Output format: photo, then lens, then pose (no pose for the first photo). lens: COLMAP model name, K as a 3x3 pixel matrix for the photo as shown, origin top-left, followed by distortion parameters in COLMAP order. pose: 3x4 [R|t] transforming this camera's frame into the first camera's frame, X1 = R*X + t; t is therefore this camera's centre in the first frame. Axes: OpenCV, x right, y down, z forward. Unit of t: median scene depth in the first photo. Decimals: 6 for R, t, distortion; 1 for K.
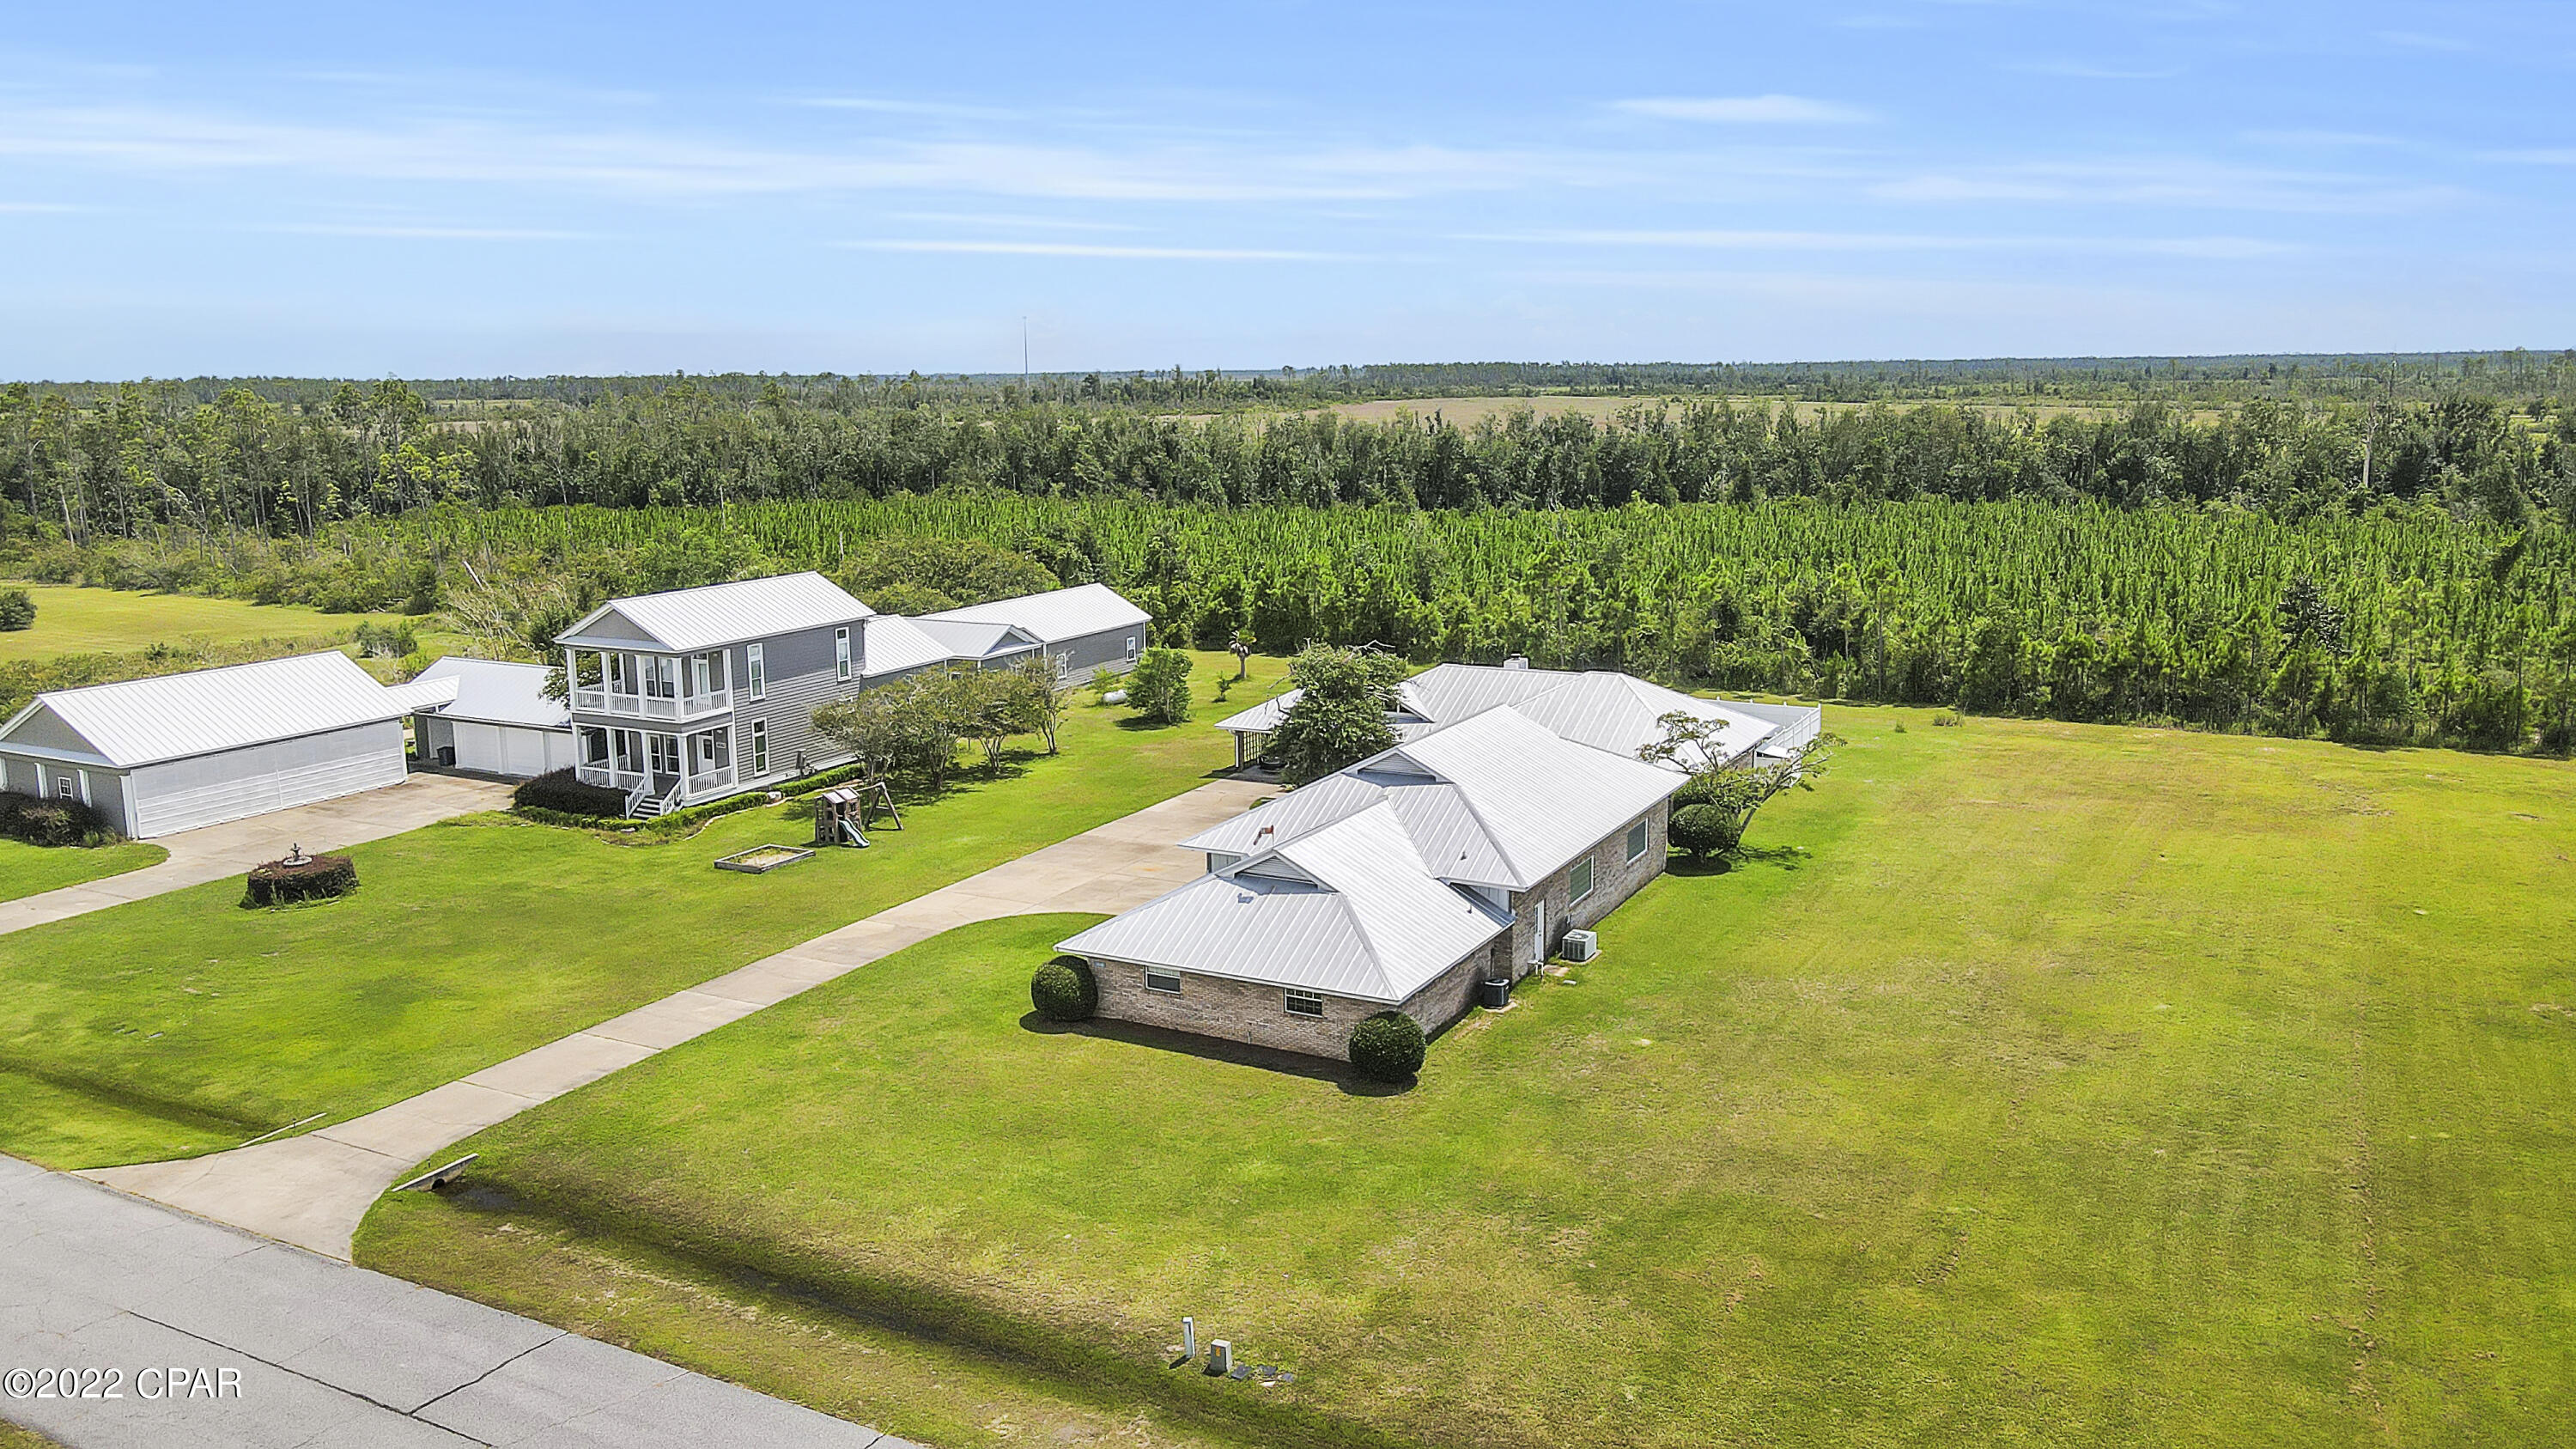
lens RADIAL K [[1905.1, 0, 1280.0], [0, 1905.1, 708.1], [0, 0, 1]] dist [-0.011892, 0.049877]
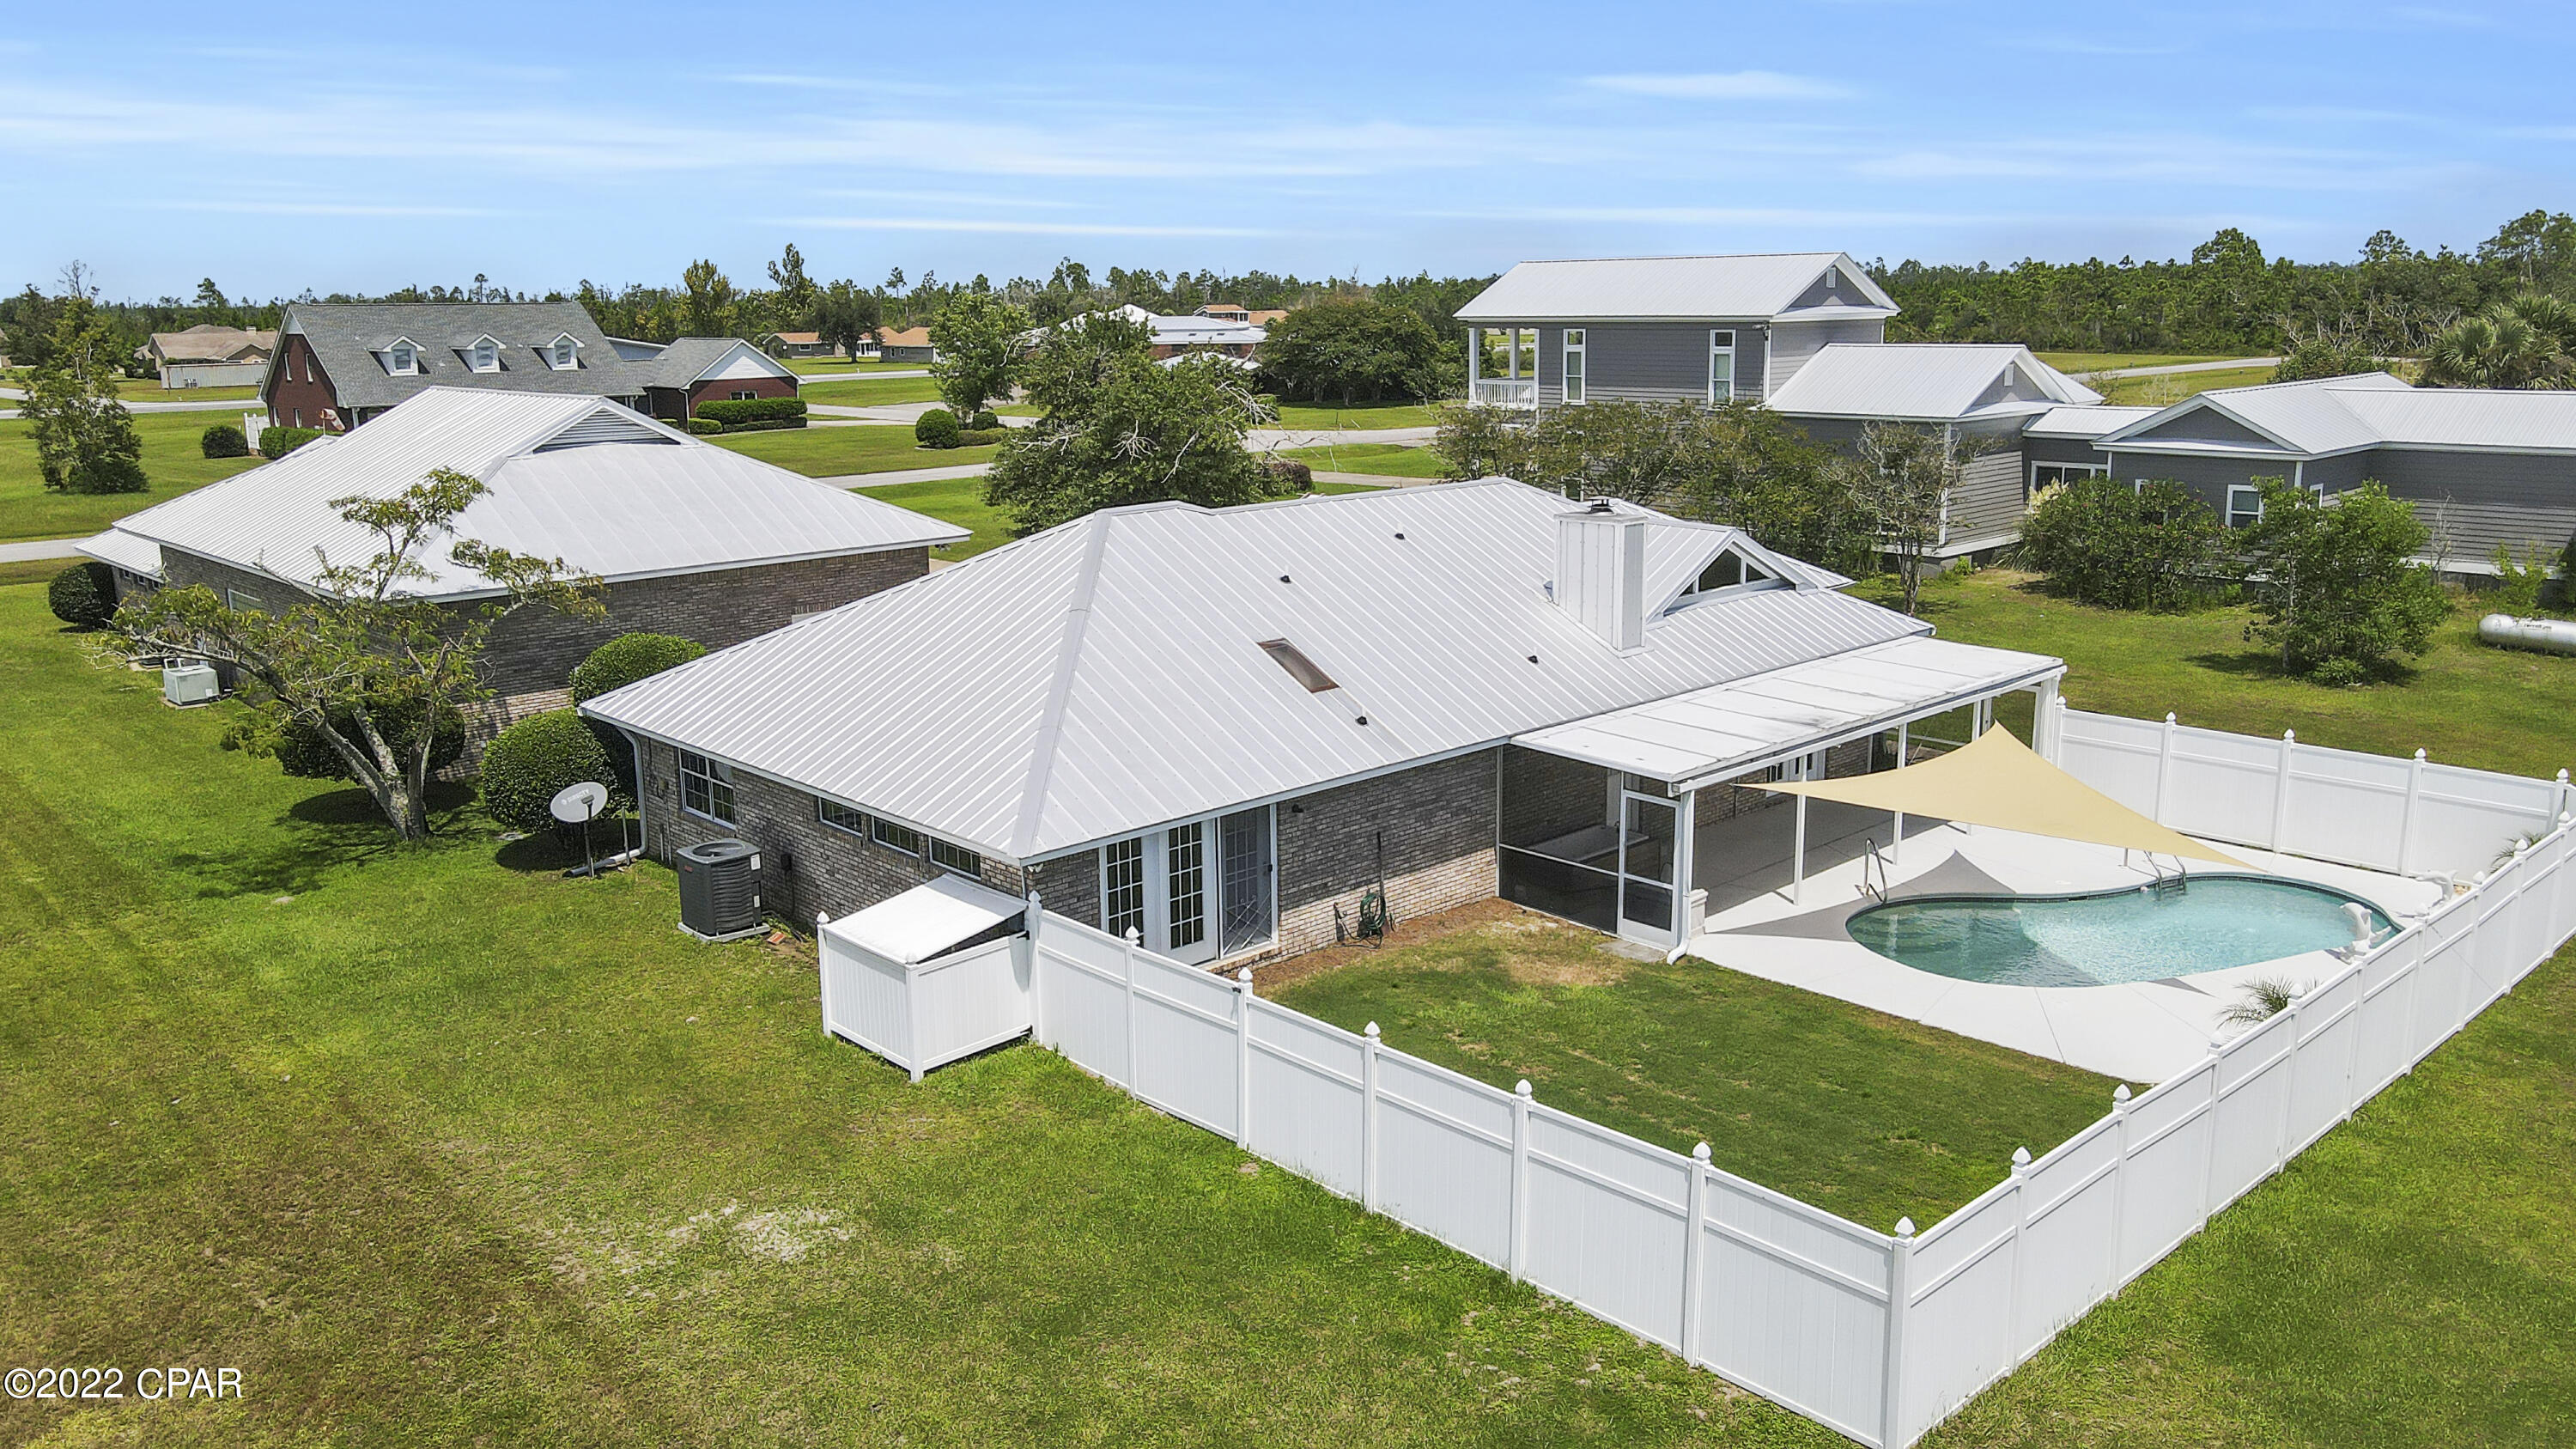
lens RADIAL K [[1905.1, 0, 1280.0], [0, 1905.1, 708.1], [0, 0, 1]] dist [-0.011892, 0.049877]
pose [[-0.321133, 0.218416, -0.921503, 0.556700], [-0.148200, 0.949463, 0.276690, -0.094330], [0.935366, 0.225421, -0.272535, 1.303284]]
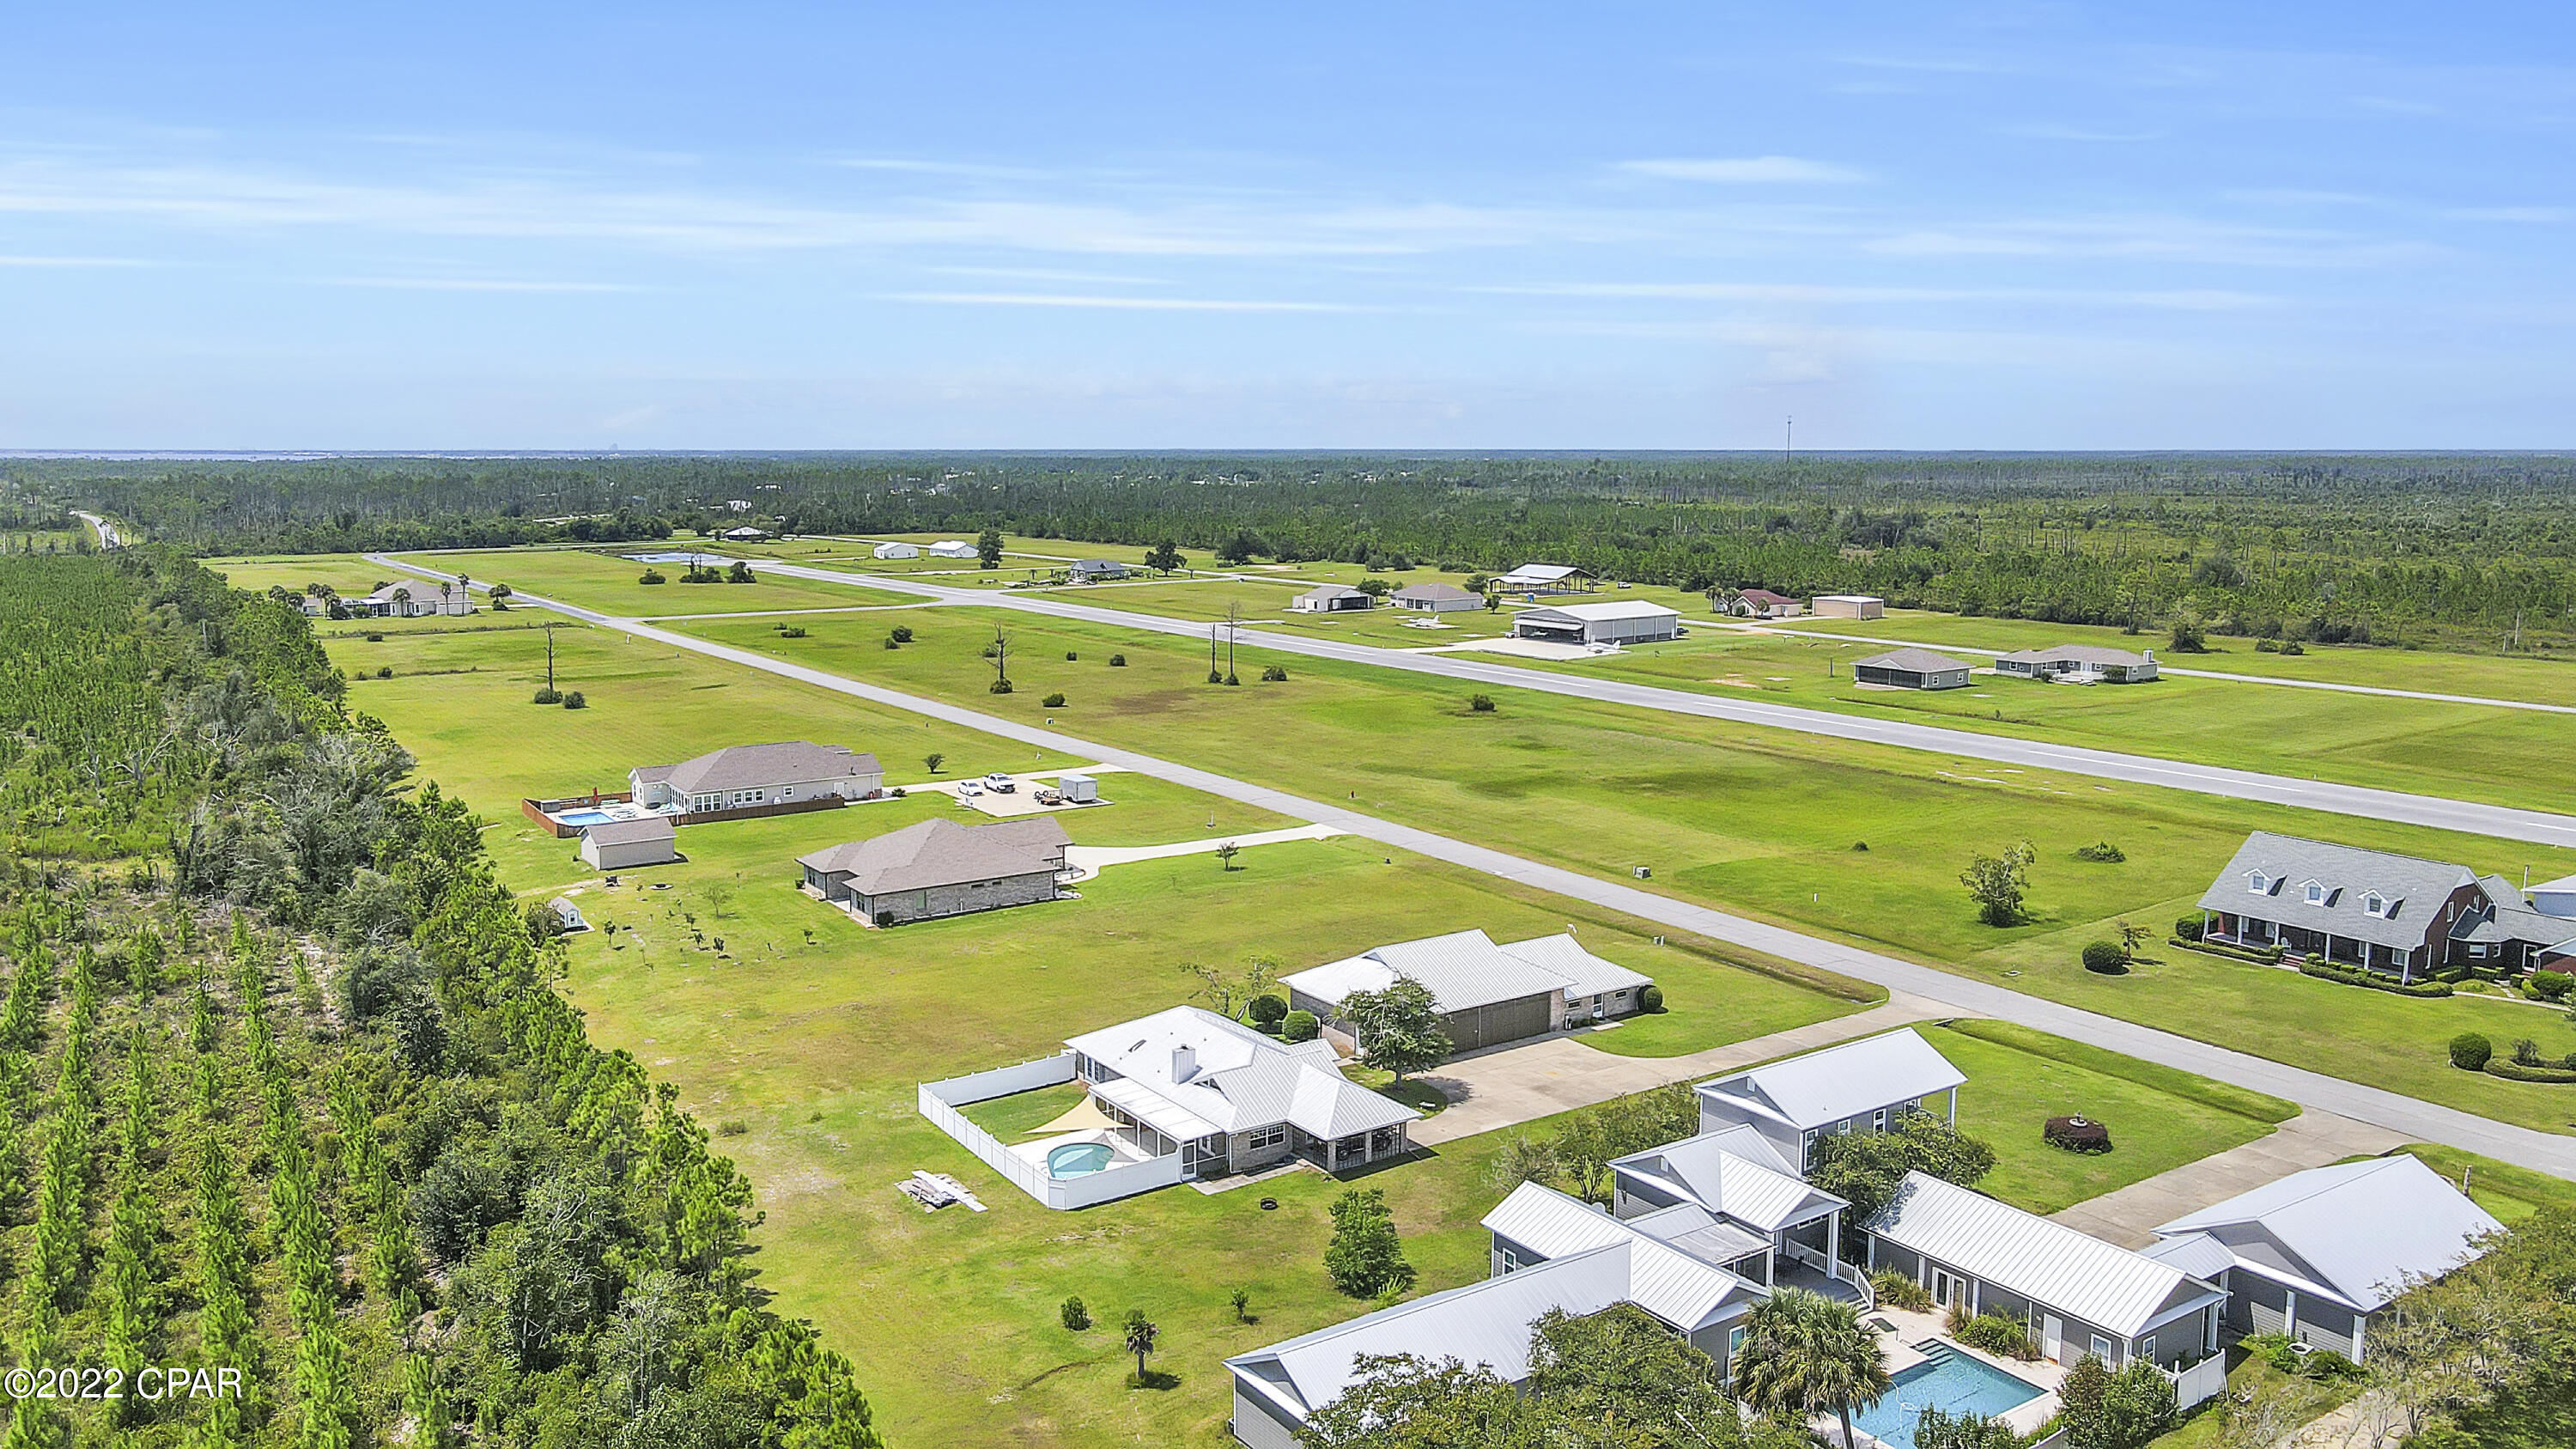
lens RADIAL K [[1905.7, 0, 1257.3], [0, 1905.7, 723.9], [0, 0, 1]] dist [-0.001709, -0.000386]
pose [[-0.882187, -0.054414, 0.467745, -0.612839], [0.095786, 0.951799, 0.291381, -0.732787], [-0.461055, 0.301856, -0.834453, 2.440577]]
